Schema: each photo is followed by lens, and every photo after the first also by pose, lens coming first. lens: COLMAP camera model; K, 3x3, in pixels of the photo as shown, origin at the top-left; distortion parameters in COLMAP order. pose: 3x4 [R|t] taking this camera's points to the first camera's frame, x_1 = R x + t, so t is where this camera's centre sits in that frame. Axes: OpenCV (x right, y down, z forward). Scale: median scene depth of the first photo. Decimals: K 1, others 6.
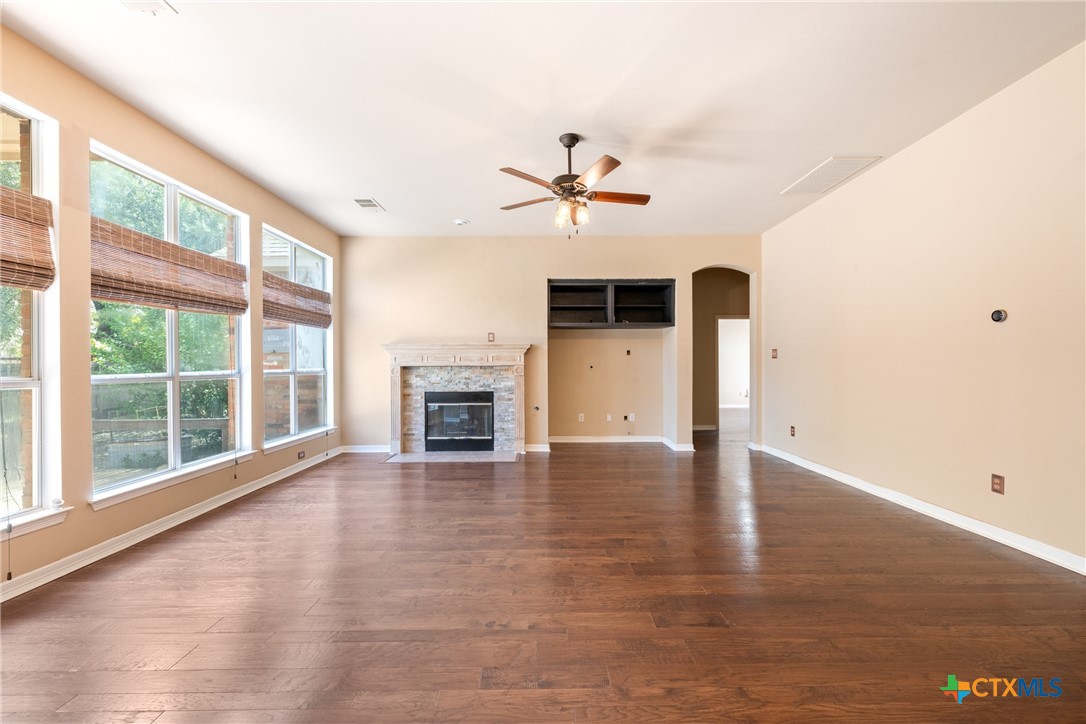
lens RADIAL K [[438.4, 0, 543.4], [0, 438.4, 363.8], [0, 0, 1]] dist [0.000052, -0.000749]
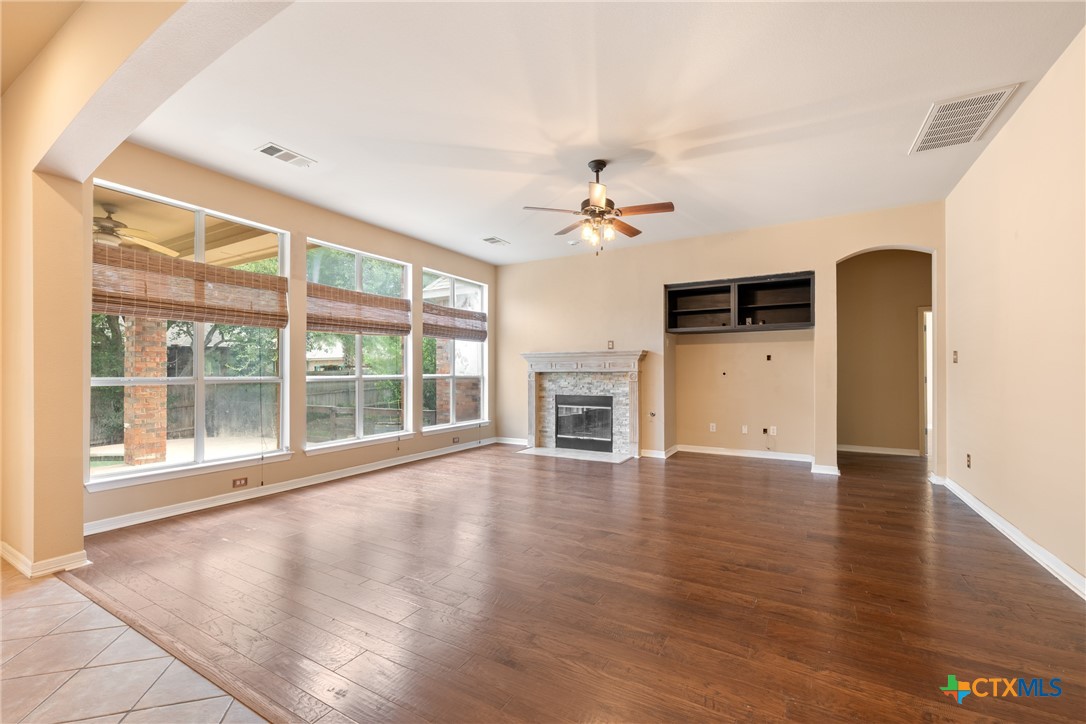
lens RADIAL K [[448.1, 0, 542.0], [0, 448.1, 367.8], [0, 0, 1]] dist [0.002464, 0.000018]
pose [[0.864108, -0.001472, -0.503304, 0.291310], [-0.001486, 0.999984, -0.005476, 0.000680], [0.503304, 0.005479, 0.864092, -0.019629]]
